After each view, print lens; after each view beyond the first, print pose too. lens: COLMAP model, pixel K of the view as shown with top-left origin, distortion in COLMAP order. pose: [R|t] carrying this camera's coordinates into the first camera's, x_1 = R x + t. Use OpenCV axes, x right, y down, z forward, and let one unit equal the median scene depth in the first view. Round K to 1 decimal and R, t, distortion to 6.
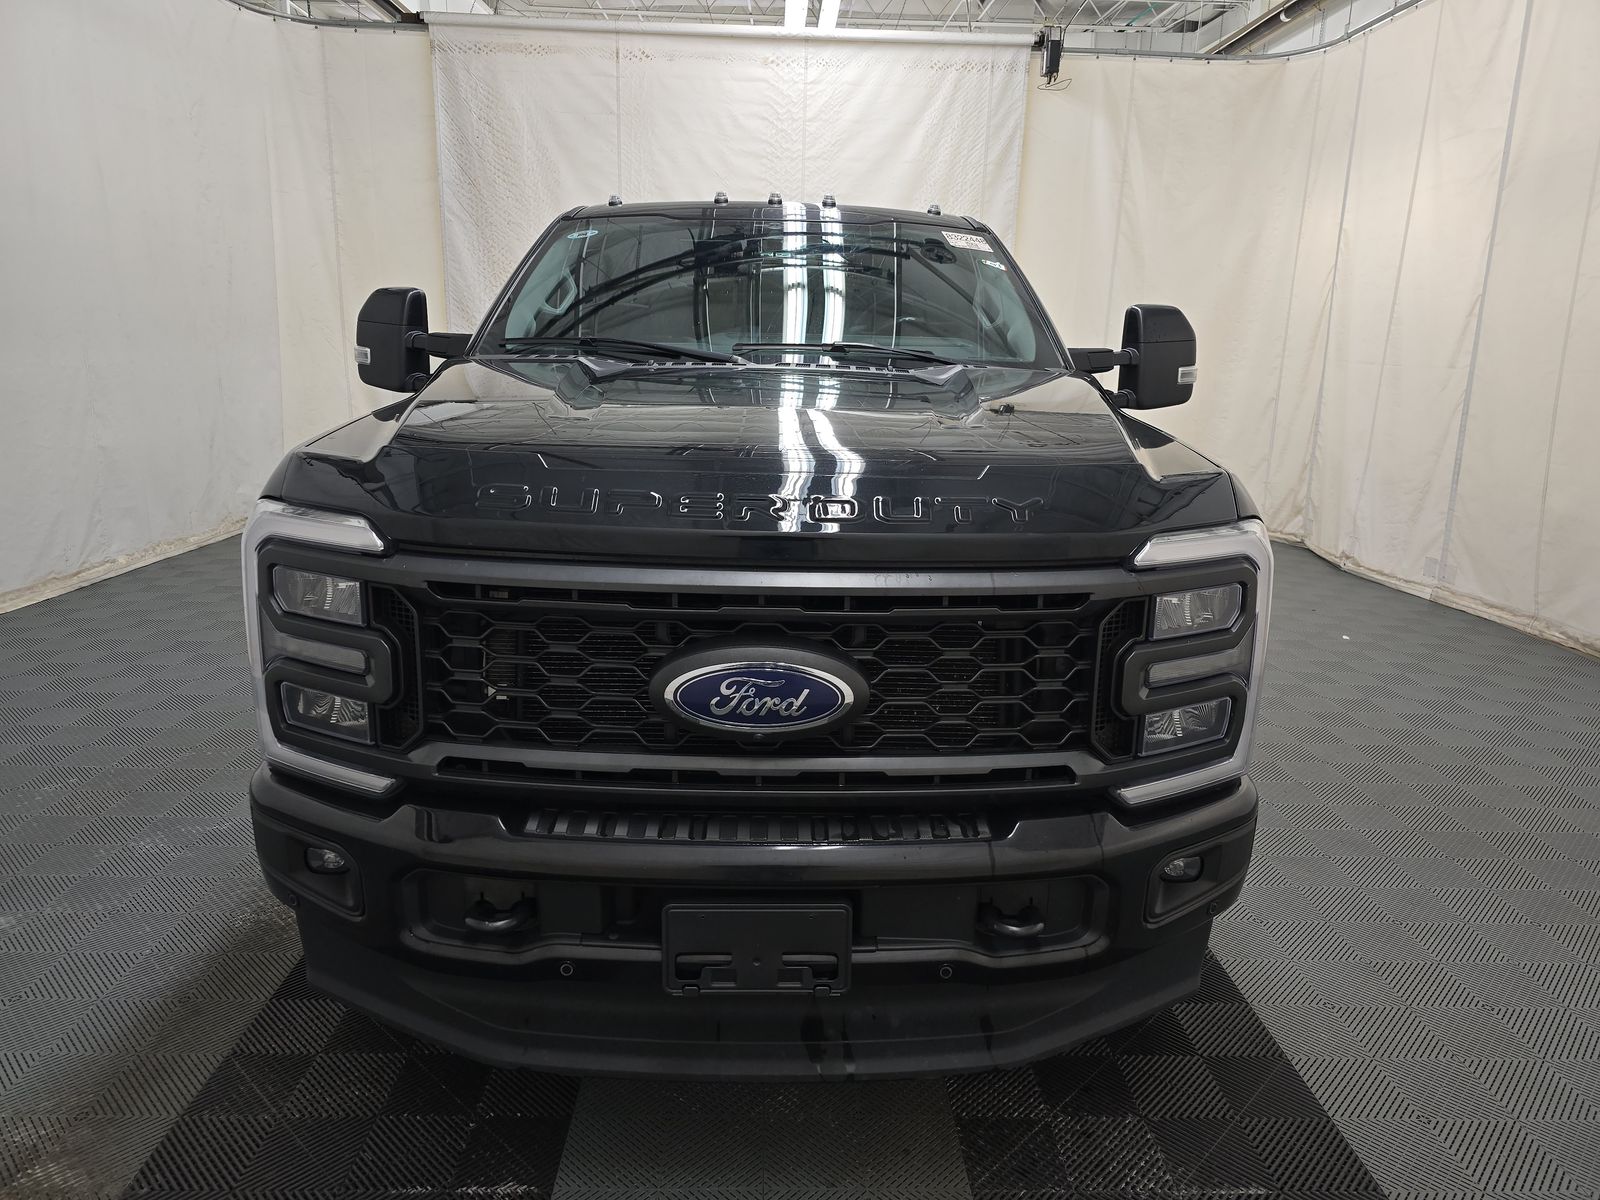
lens RADIAL K [[1080.2, 0, 806.2], [0, 1080.2, 605.8], [0, 0, 1]] dist [0.015005, -0.002451]
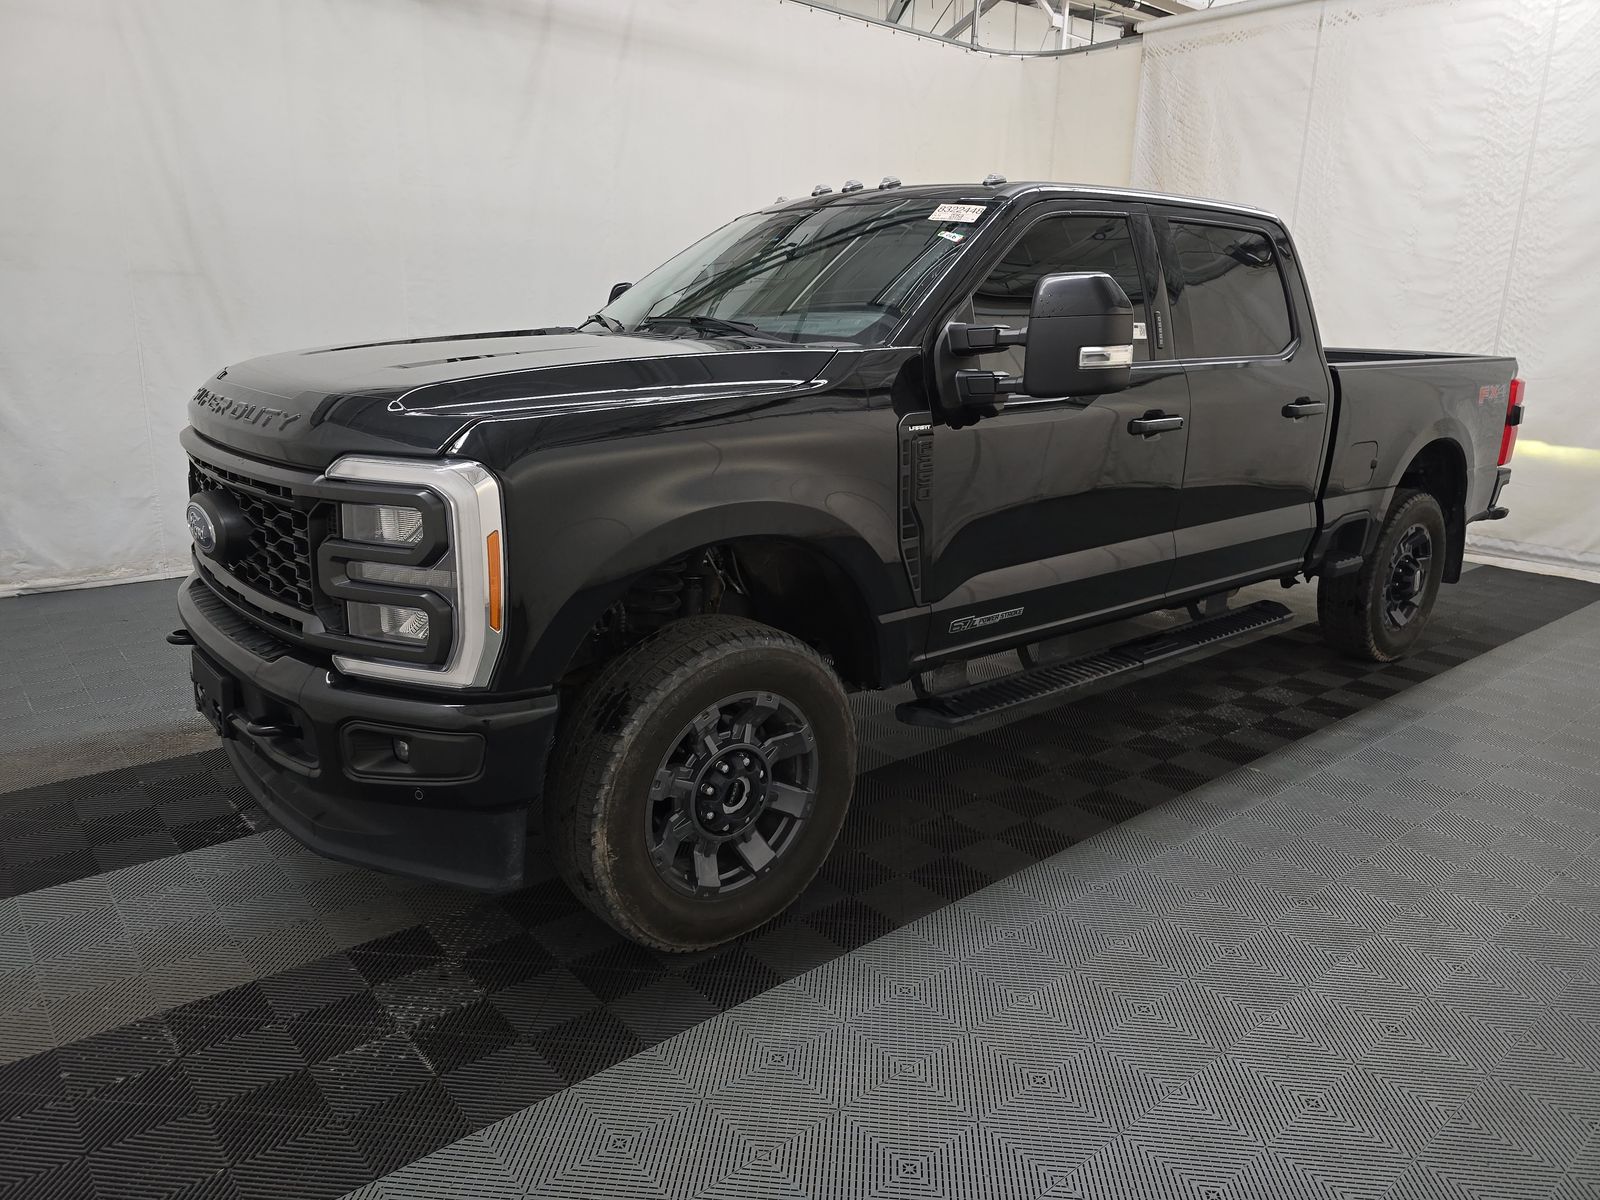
lens RADIAL K [[1063.3, 0, 804.8], [0, 1063.3, 596.5], [0, 0, 1]] dist [0.032891, -0.024711]
pose [[0.635934, 0.185084, -0.749221, 0.311916], [-0.195203, 0.977824, 0.075870, -0.019679], [0.746648, 0.098002, 0.657960, 0.127044]]
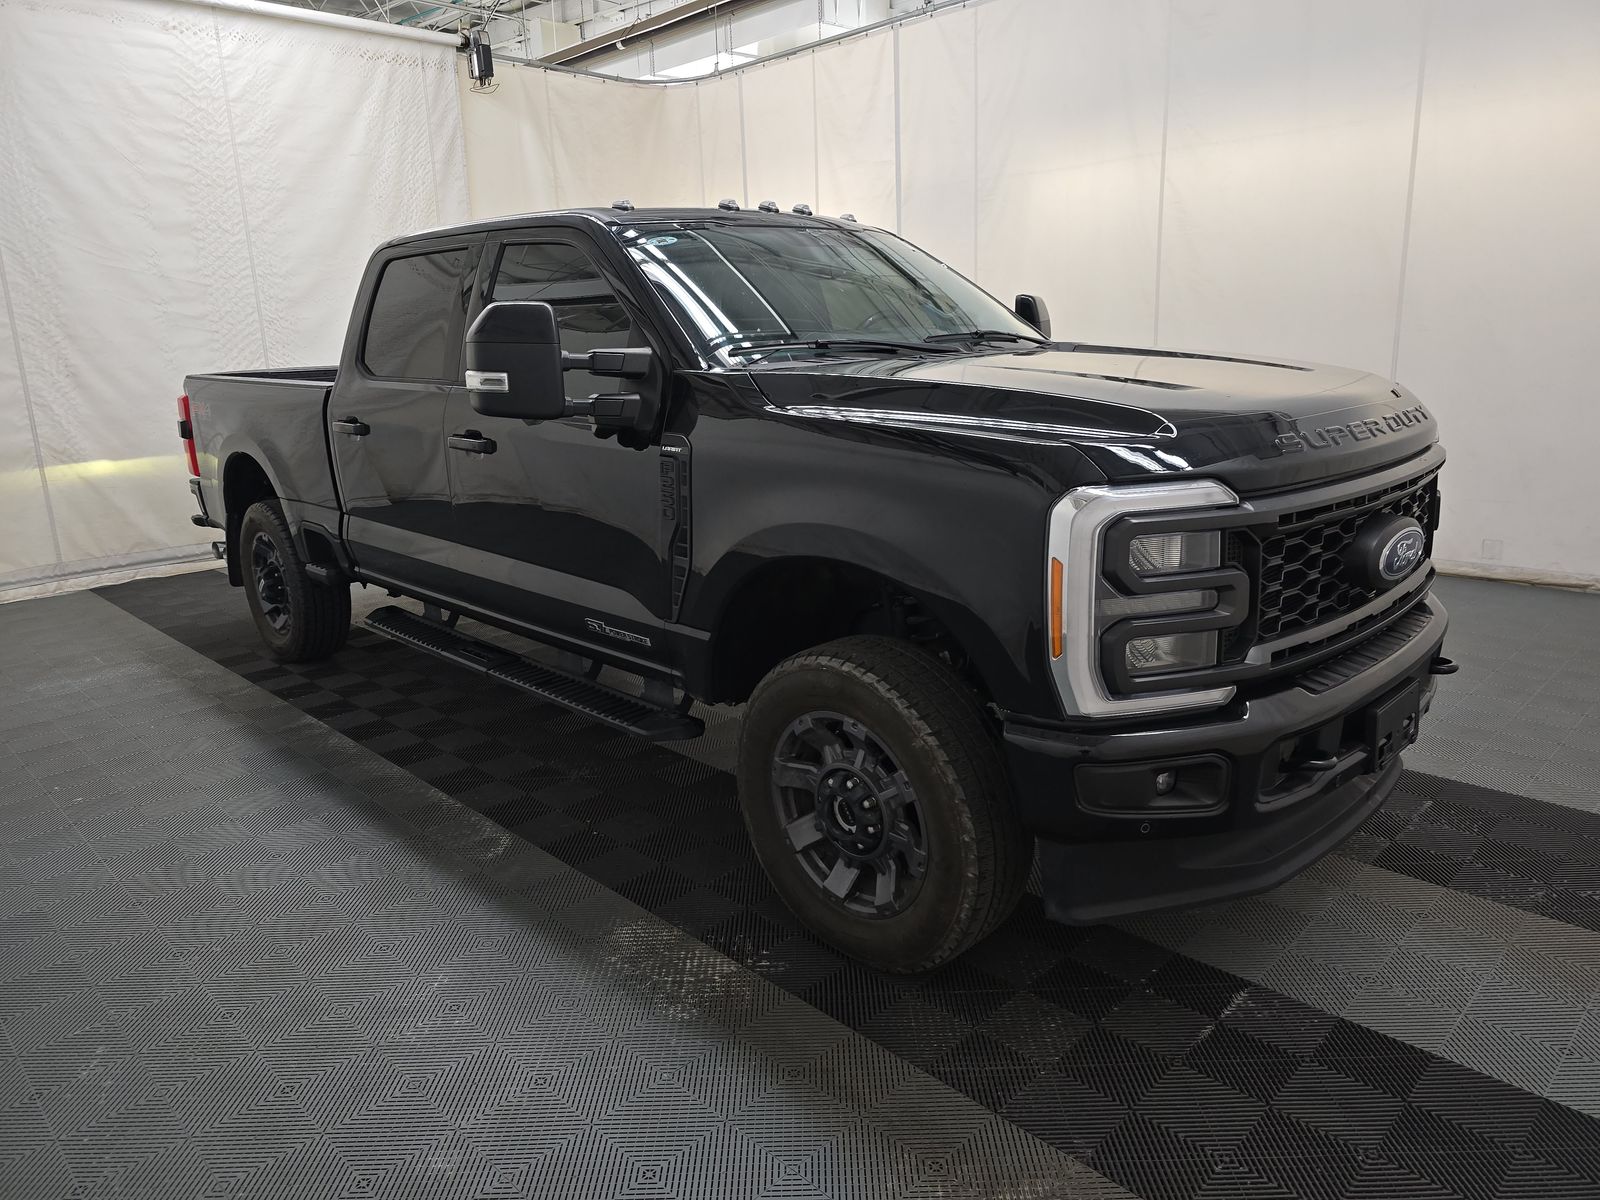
lens RADIAL K [[1063.3, 0, 804.8], [0, 1063.3, 596.5], [0, 0, 1]] dist [0.032891, -0.024711]
pose [[0.726131, -0.214971, 0.653086, -0.315278], [0.215652, 0.973142, 0.080549, -0.029985], [-0.652861, 0.082350, 0.752988, 0.081445]]
